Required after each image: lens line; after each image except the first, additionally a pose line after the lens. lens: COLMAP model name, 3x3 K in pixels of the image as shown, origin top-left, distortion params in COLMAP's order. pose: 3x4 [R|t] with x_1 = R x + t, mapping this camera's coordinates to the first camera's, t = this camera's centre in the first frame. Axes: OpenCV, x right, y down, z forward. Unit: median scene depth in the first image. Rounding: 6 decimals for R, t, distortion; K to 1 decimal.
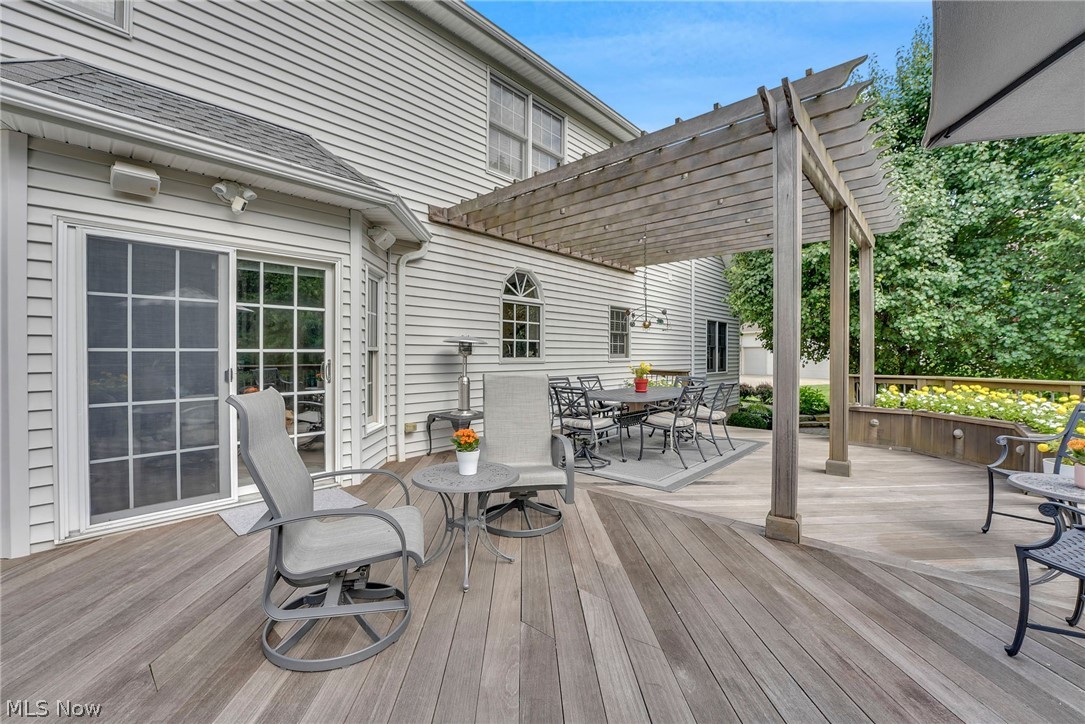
lens RADIAL K [[449.3, 0, 550.1], [0, 449.3, 359.9], [0, 0, 1]] dist [-0.013561, 0.000643]
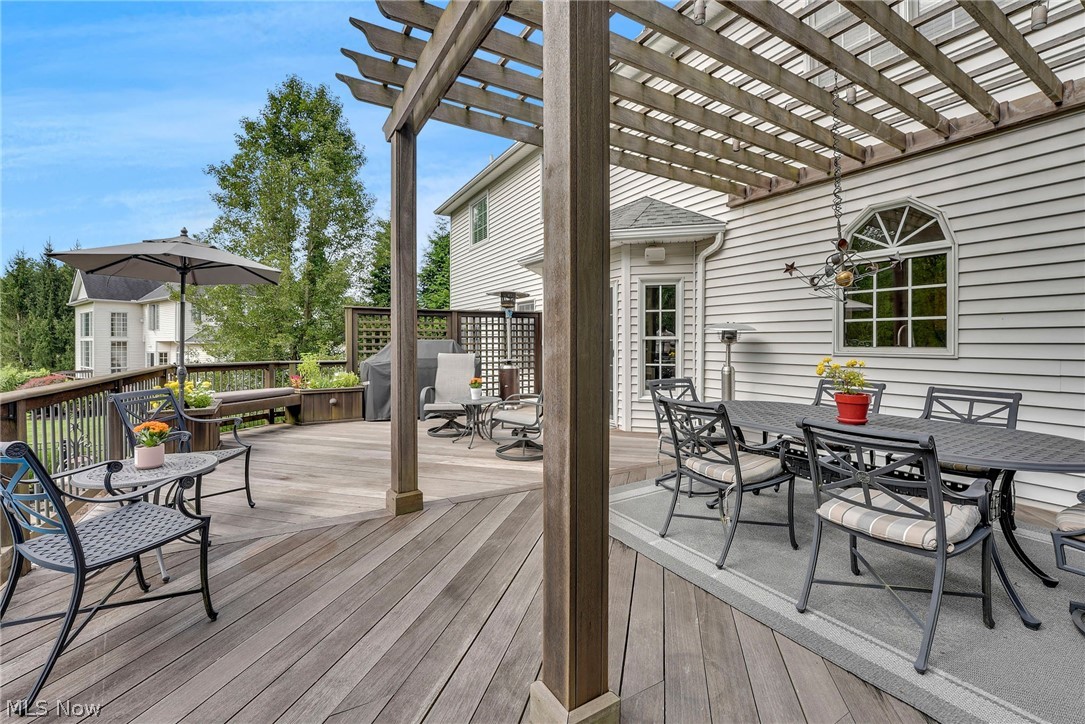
lens RADIAL K [[449.3, 0, 547.9], [0, 449.3, 353.7], [0, 0, 1]] dist [-0.013561, 0.000643]
pose [[-0.287490, 0.029289, -0.957336, 0.649183], [-0.003266, 0.999497, 0.031559, -0.014419], [0.957778, 0.012200, -0.287250, 0.723208]]
